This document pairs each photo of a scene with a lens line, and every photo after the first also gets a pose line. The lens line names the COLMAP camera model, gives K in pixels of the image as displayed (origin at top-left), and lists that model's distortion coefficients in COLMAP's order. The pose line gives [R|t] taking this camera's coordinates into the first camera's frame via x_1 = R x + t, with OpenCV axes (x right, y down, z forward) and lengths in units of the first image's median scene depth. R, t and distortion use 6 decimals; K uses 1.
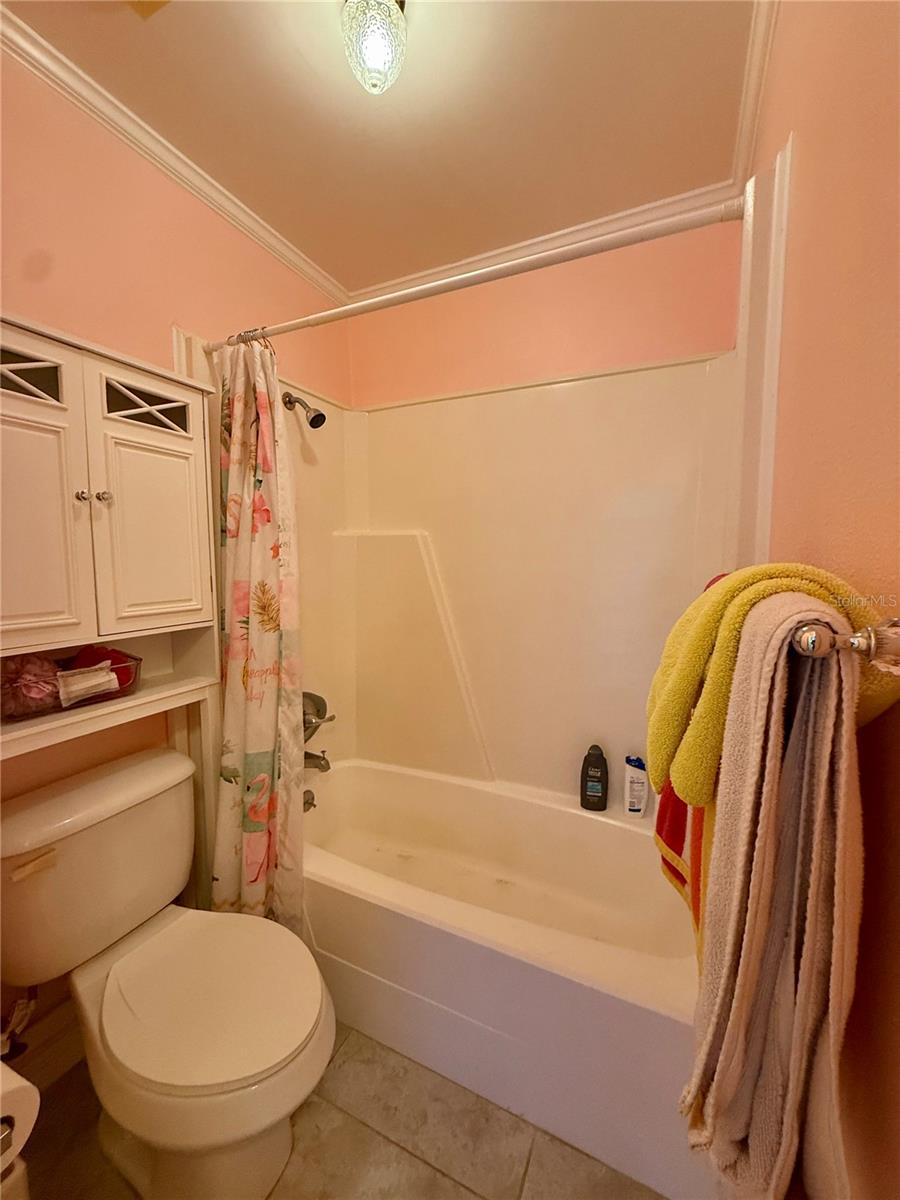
lens RADIAL K [[477.5, 0, 448.4], [0, 477.5, 596.3], [0, 0, 1]] dist [-0.000864, 0.000330]
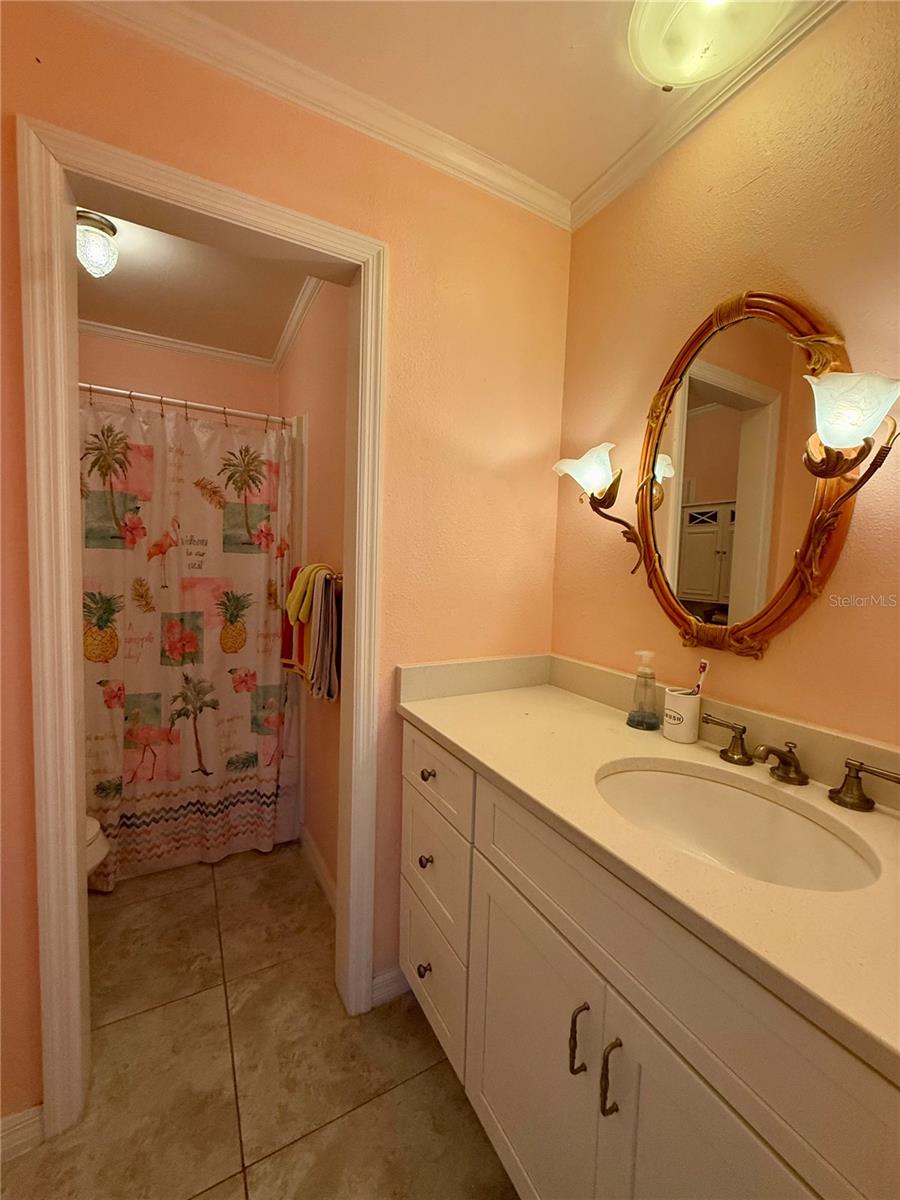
lens RADIAL K [[477.5, 0, 448.0], [0, 477.5, 596.6], [0, 0, 1]] dist [-0.000864, 0.000330]
pose [[0.581864, -0.036957, 0.812446, -2.676662], [0.037626, 0.999121, 0.018501, 0.236222], [-0.812415, 0.019804, 0.582743, -3.058295]]
